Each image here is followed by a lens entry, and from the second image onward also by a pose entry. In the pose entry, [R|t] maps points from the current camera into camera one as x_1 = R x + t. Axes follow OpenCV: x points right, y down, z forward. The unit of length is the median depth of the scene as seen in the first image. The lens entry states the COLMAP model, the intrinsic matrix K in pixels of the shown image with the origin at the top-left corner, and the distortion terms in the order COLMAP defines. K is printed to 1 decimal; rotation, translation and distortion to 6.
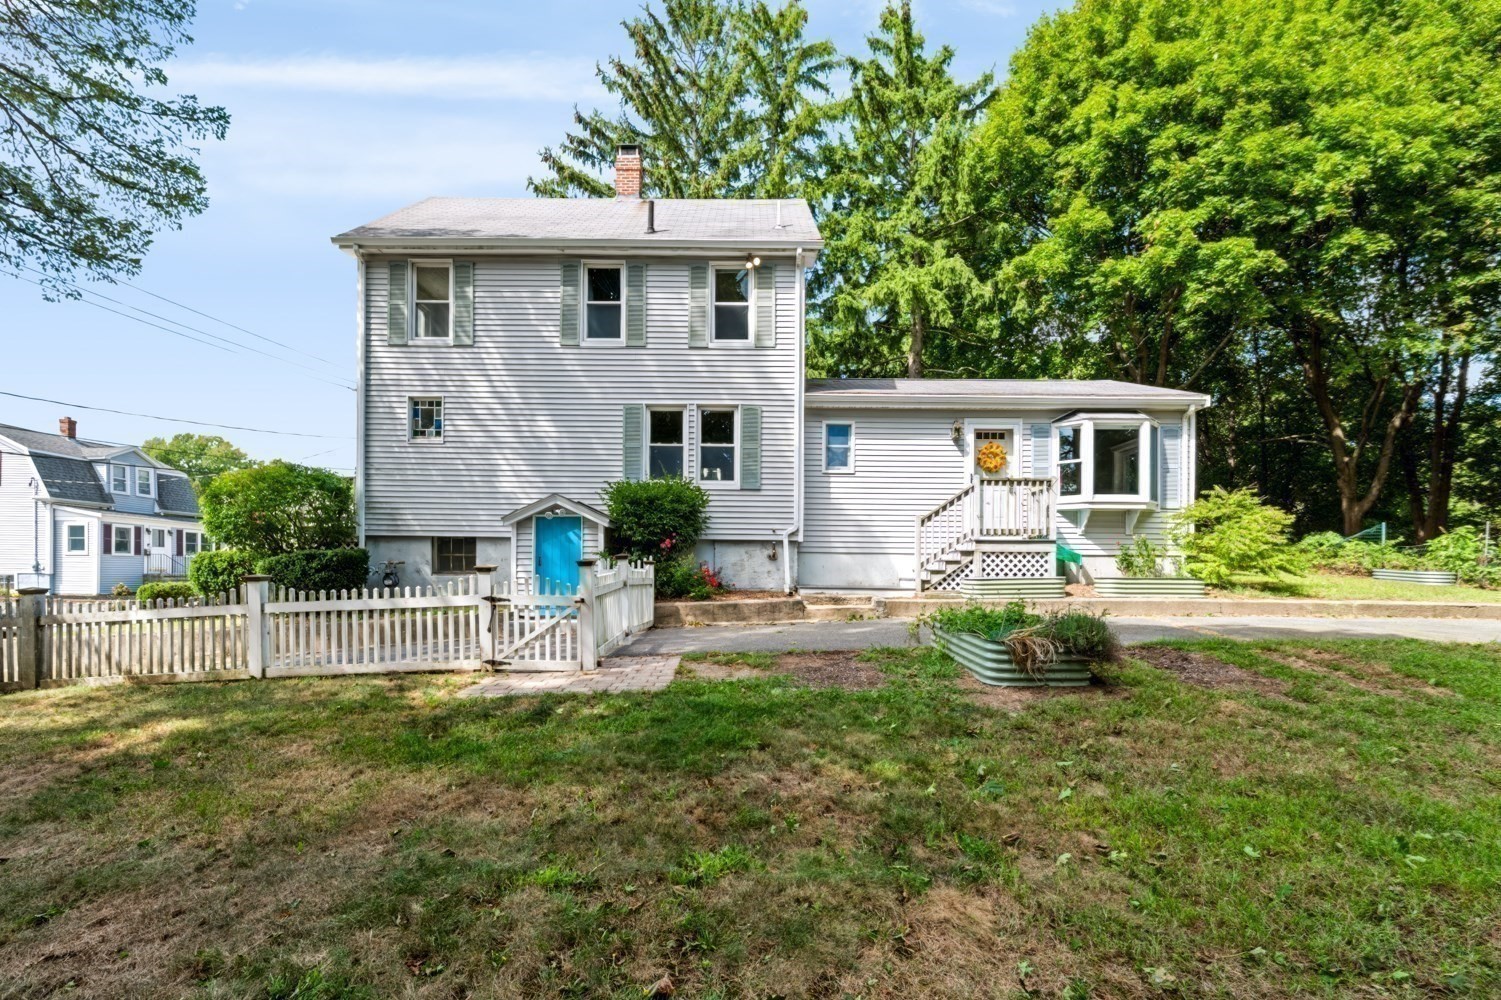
lens RADIAL K [[633.8, 0, 702.5], [0, 633.8, 561.3], [0, 0, 1]] dist [0.004025, -0.000619]
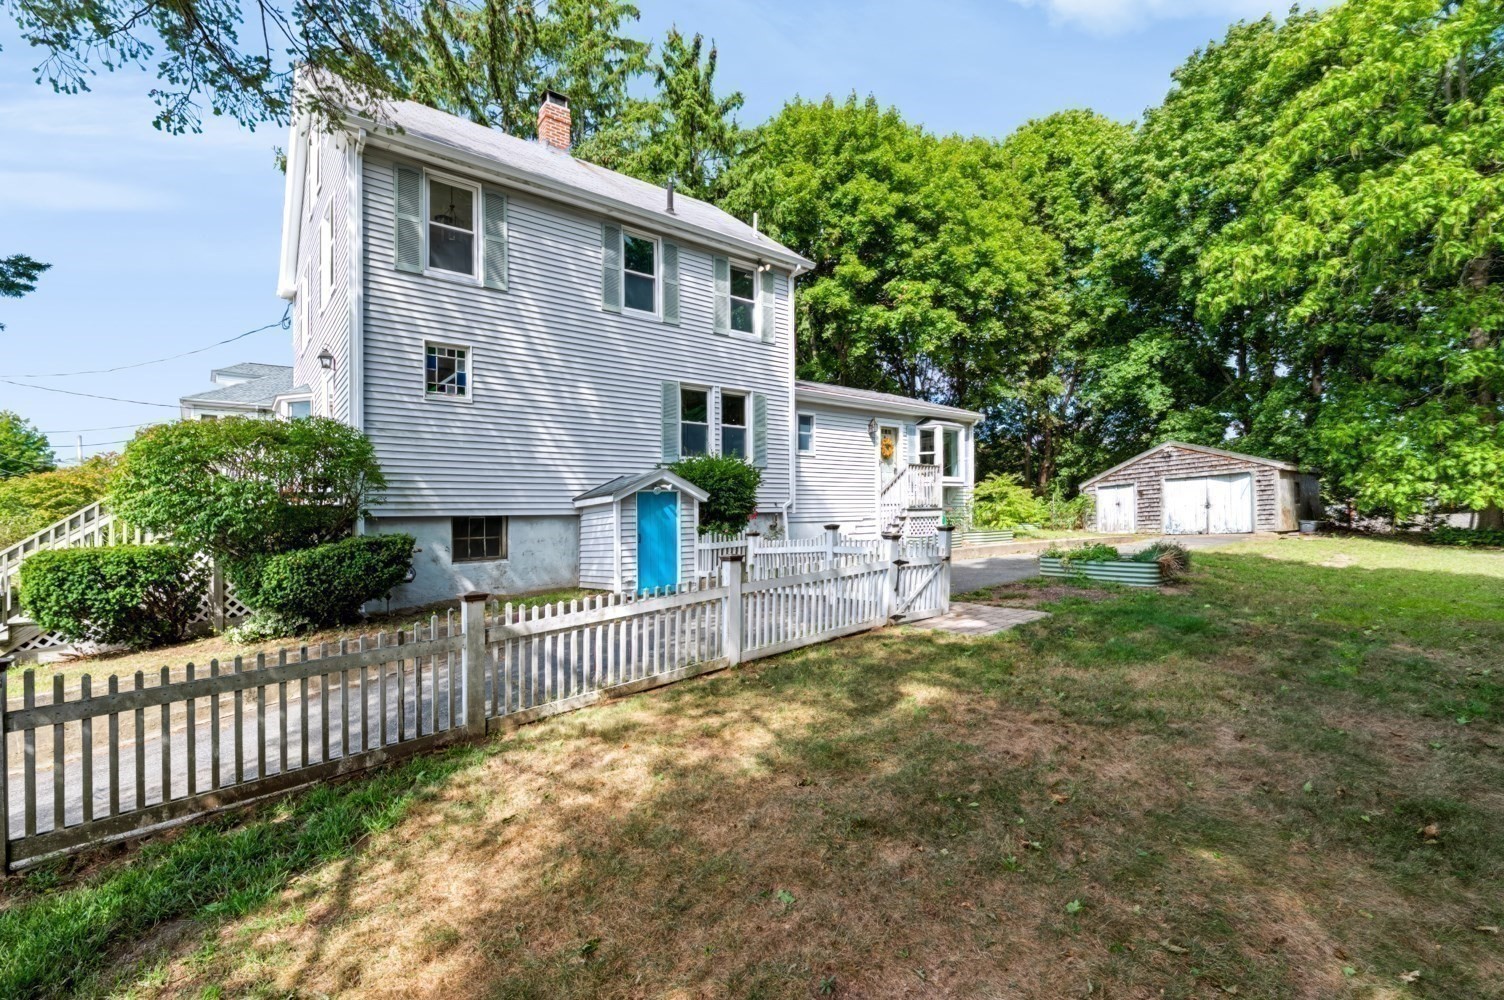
lens RADIAL K [[635.1, 0, 746.2], [0, 635.1, 537.8], [0, 0, 1]] dist [0.004025, -0.000619]
pose [[0.784868, -0.045316, 0.618003, -0.646327], [0.043938, 0.998882, 0.017443, -0.009426], [-0.618103, 0.013463, 0.785982, 0.129405]]
